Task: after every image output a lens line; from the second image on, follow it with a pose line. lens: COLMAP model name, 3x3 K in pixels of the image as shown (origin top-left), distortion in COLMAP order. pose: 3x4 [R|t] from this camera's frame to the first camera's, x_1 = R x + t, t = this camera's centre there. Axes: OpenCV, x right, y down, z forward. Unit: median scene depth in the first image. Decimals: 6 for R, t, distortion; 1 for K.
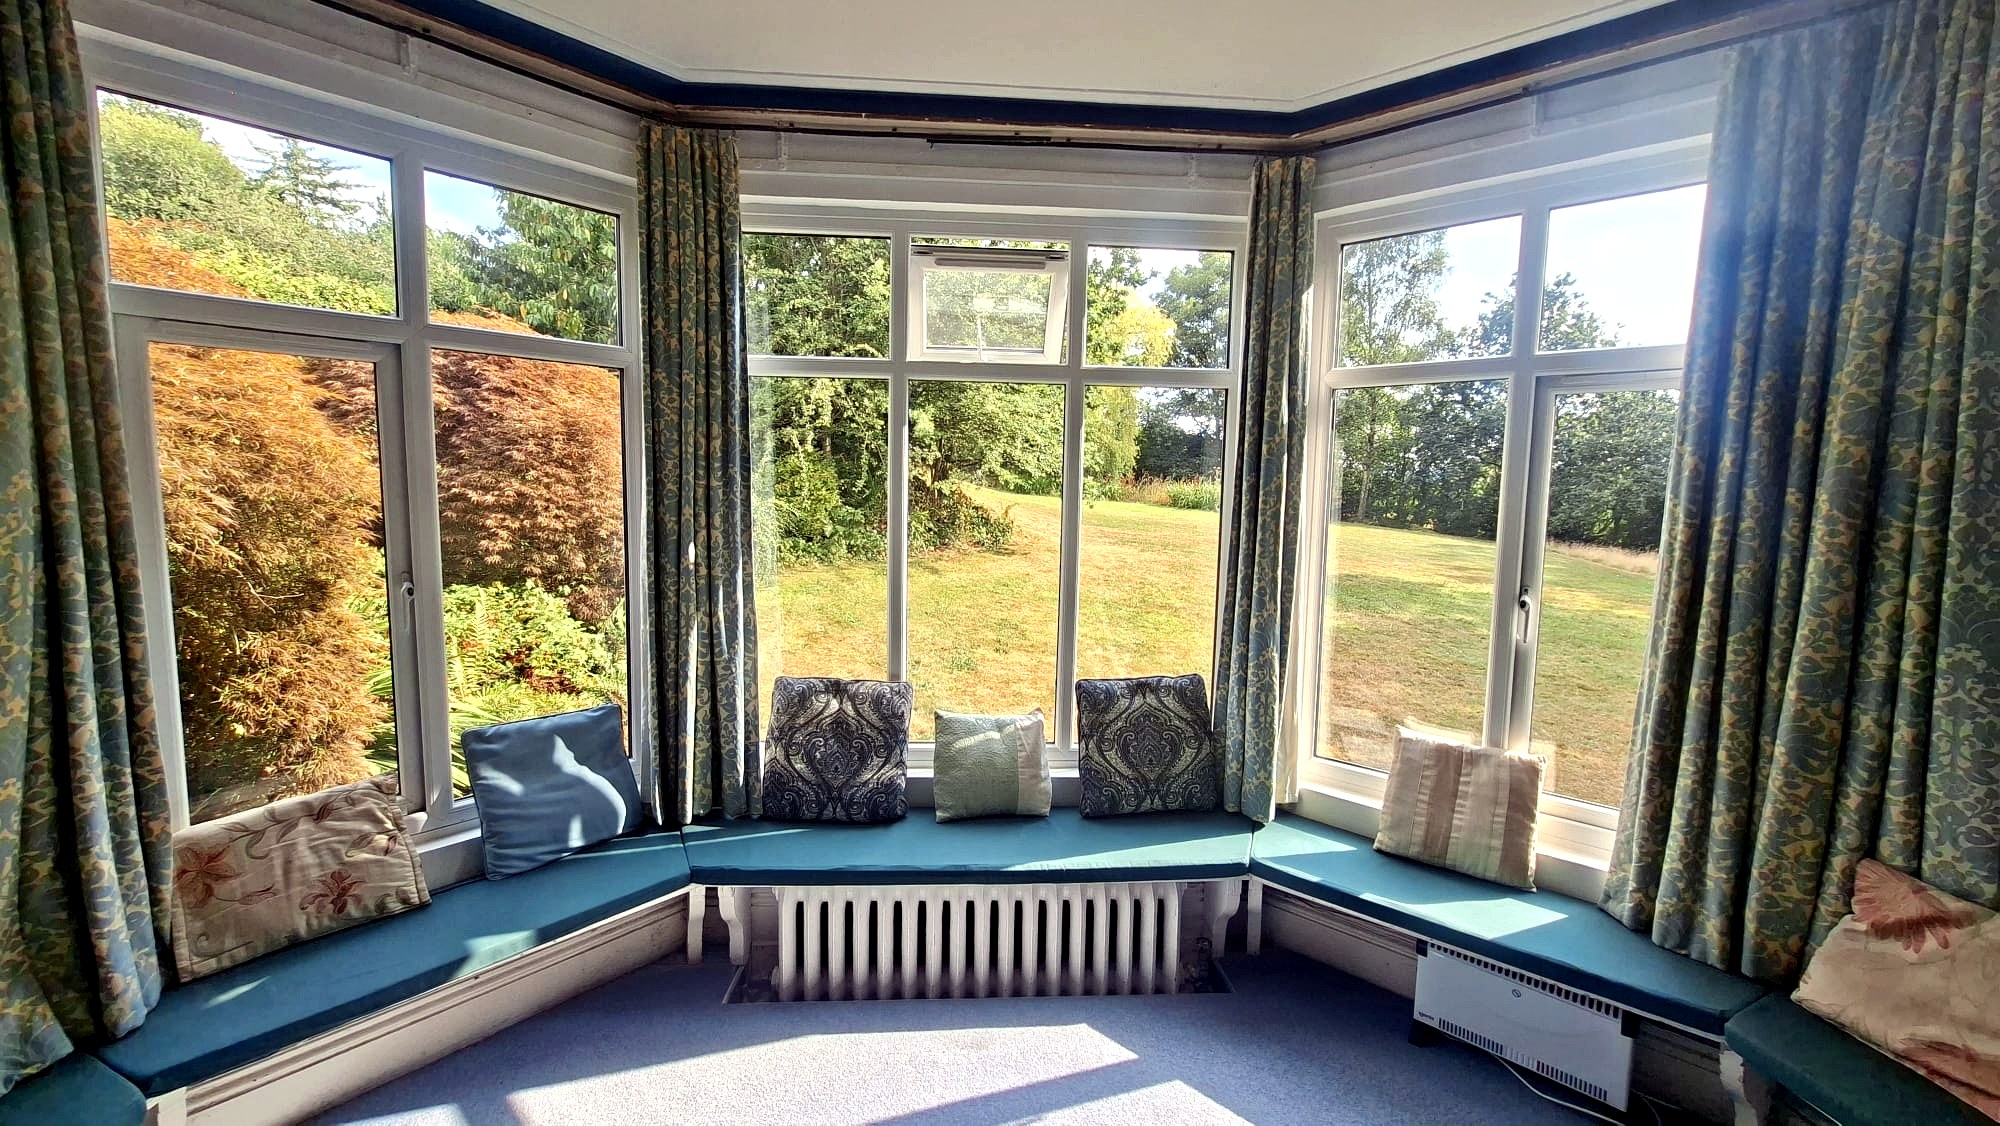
lens RADIAL K [[796.7, 0, 1000.0], [0, 796.7, 563.0], [0, 0, 1]] dist [-0.001160, -0.000387]
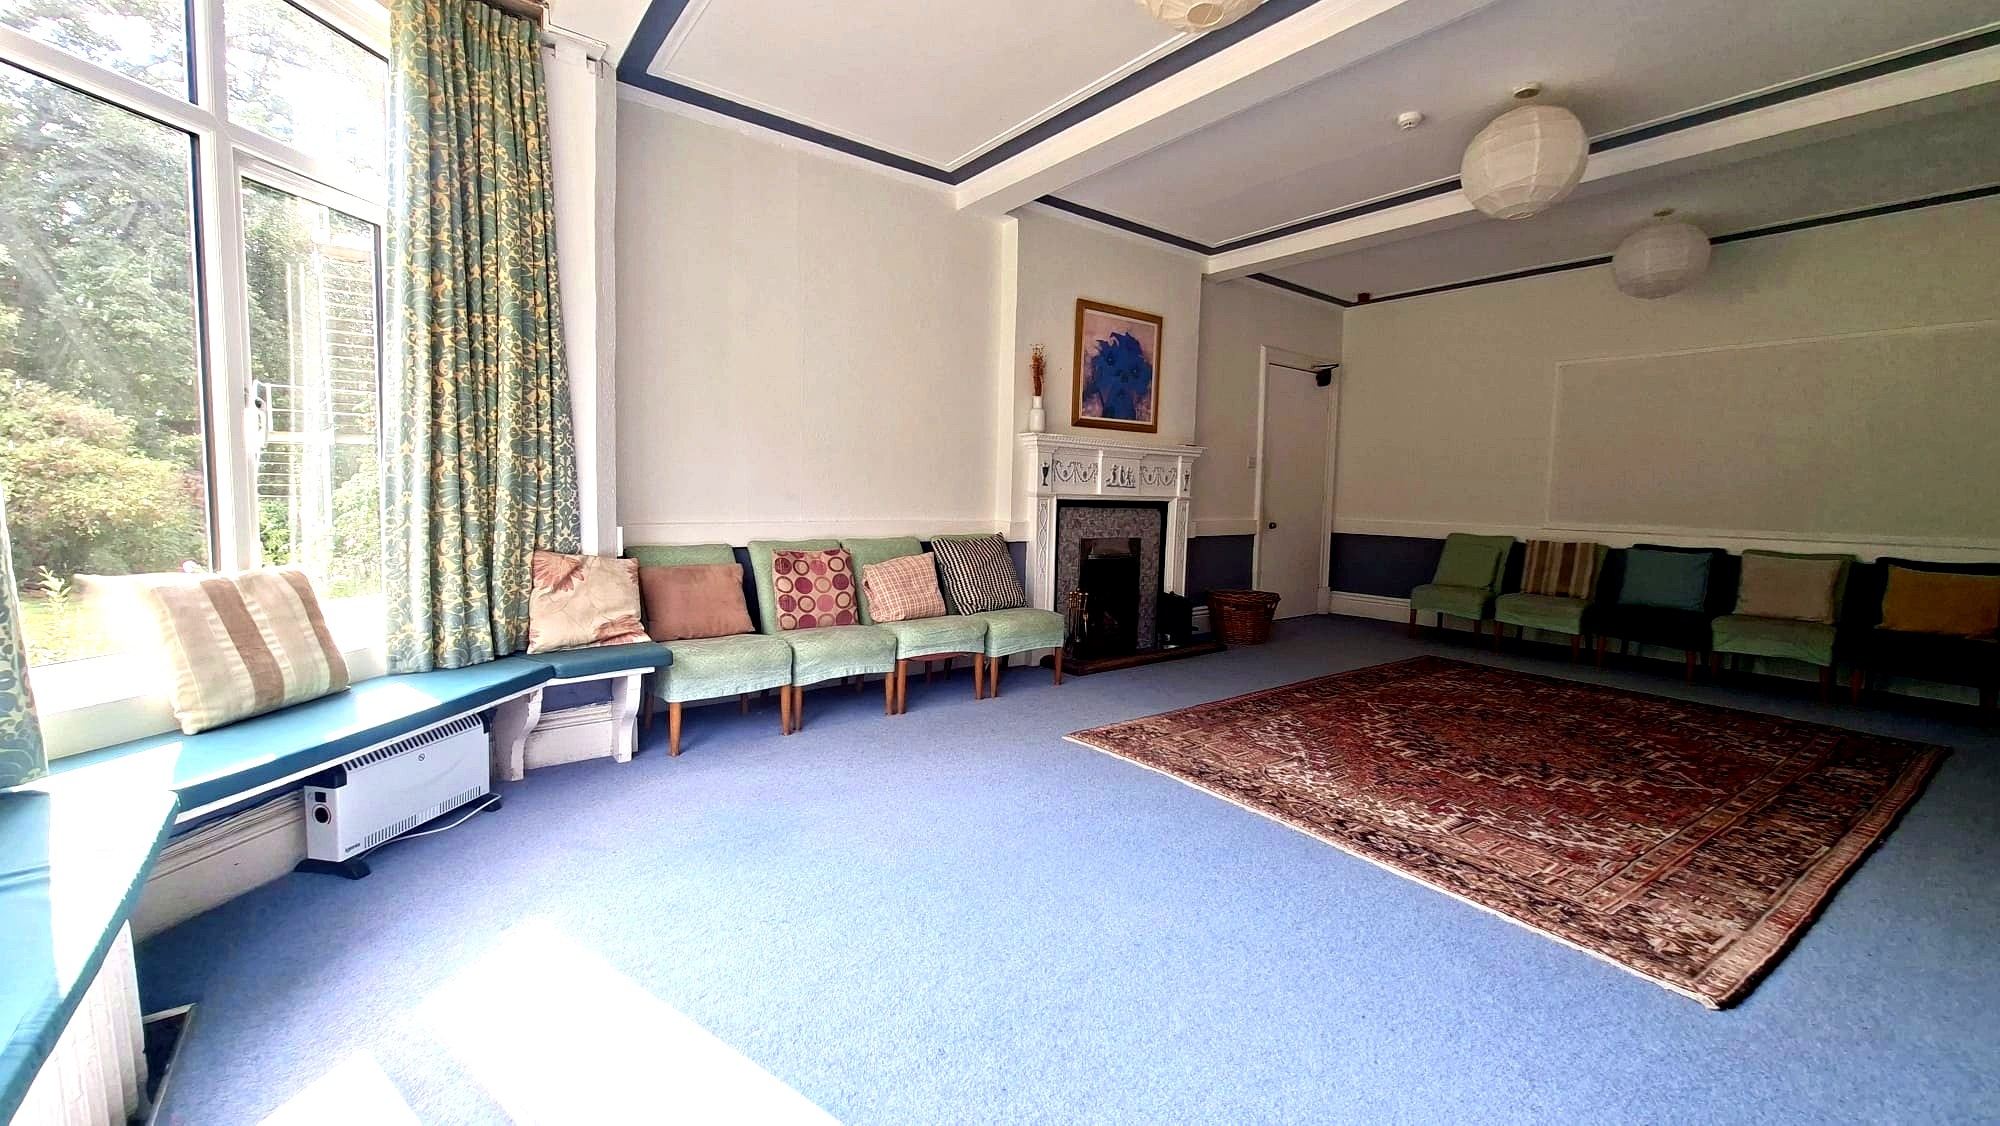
lens RADIAL K [[796.7, 0, 1000.0], [0, 796.7, 563.0], [0, 0, 1]] dist [-0.001160, -0.000387]
pose [[-0.551245, -0.117558, 0.826020, -0.762570], [0.049857, 0.983614, 0.173259, 0.146169], [-0.832853, 0.136691, -0.536351, 1.017109]]
